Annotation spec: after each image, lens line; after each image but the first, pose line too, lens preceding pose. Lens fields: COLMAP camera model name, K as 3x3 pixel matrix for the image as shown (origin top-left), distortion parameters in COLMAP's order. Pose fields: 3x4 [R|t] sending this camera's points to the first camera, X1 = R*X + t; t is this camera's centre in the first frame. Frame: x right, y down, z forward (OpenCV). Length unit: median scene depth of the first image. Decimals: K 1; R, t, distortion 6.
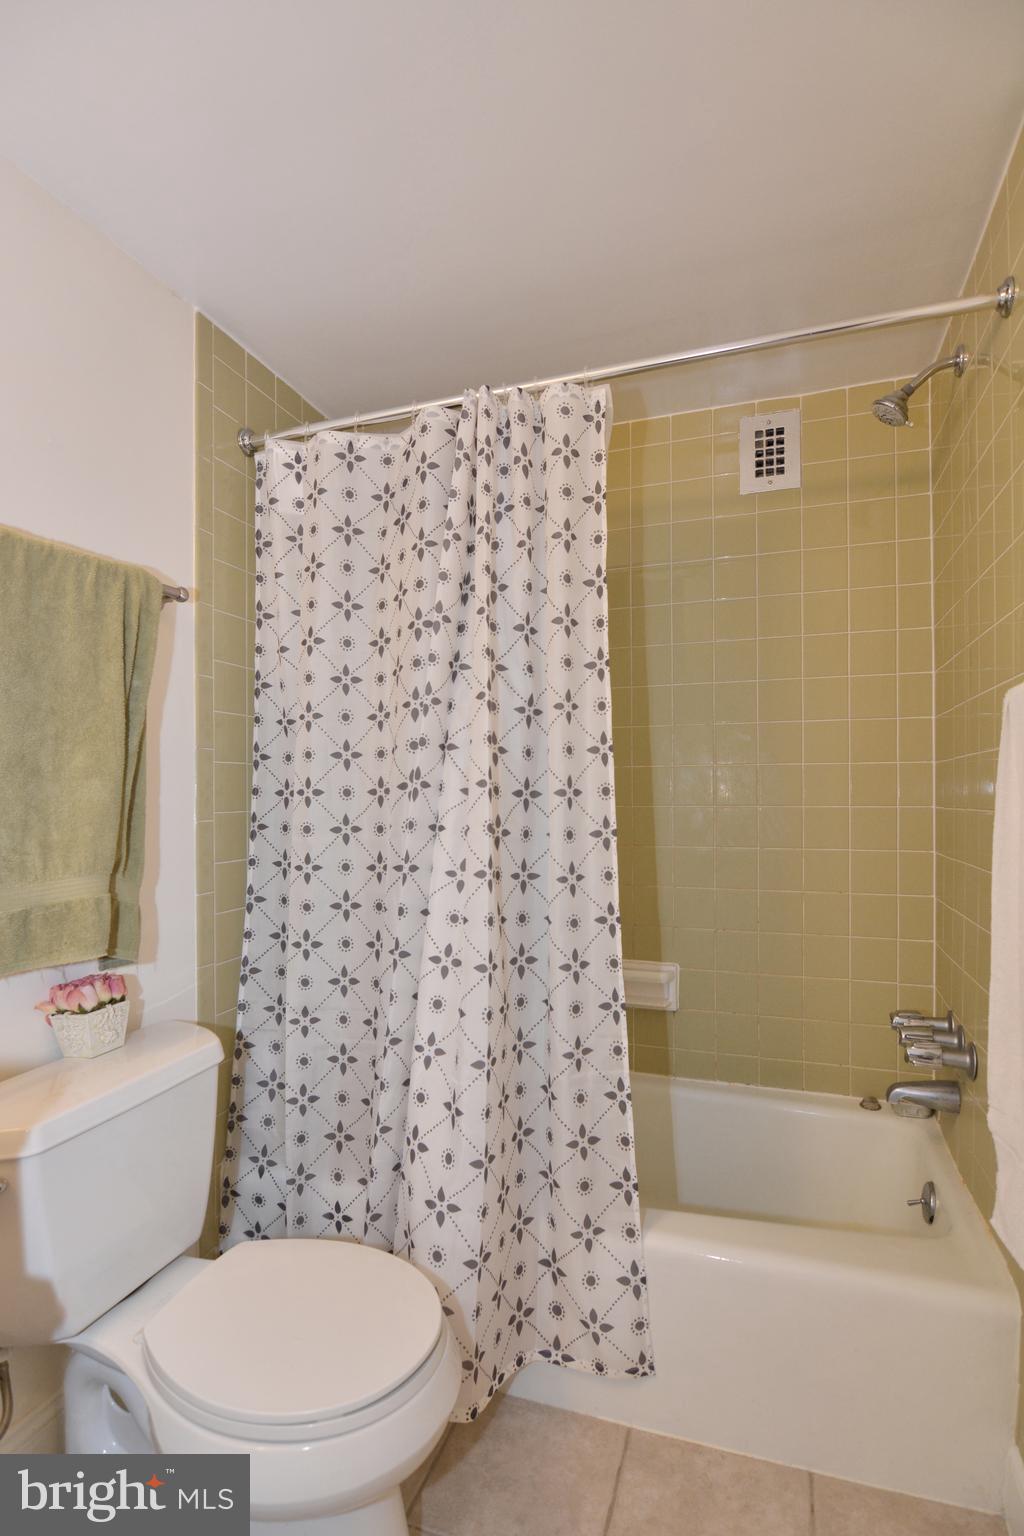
lens RADIAL K [[766.0, 0, 507.3], [0, 766.0, 800.9], [0, 0, 1]] dist [-0.001018, -0.014198]
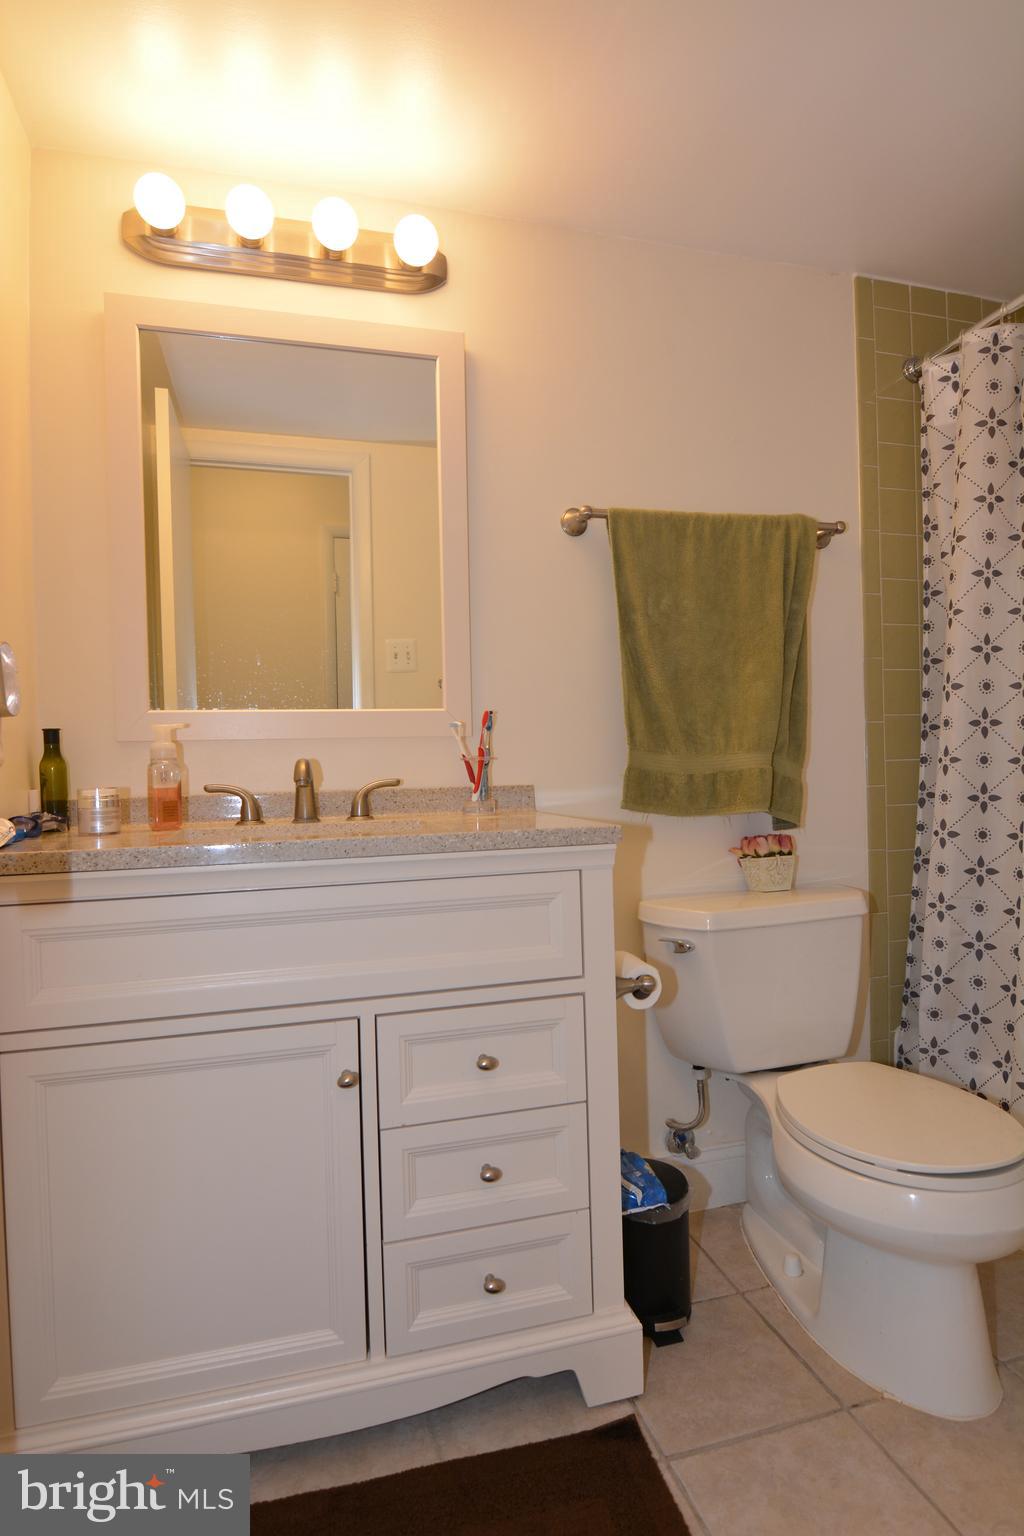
lens RADIAL K [[811.0, 0, 516.5], [0, 811.0, 772.8], [0, 0, 1]] dist [-0.005824, -0.000709]
pose [[0.577728, -0.007521, -0.816195, 0.356001], [0.015469, 0.999879, 0.001736, 0.117333], [0.816083, -0.013629, 0.577774, -0.165524]]
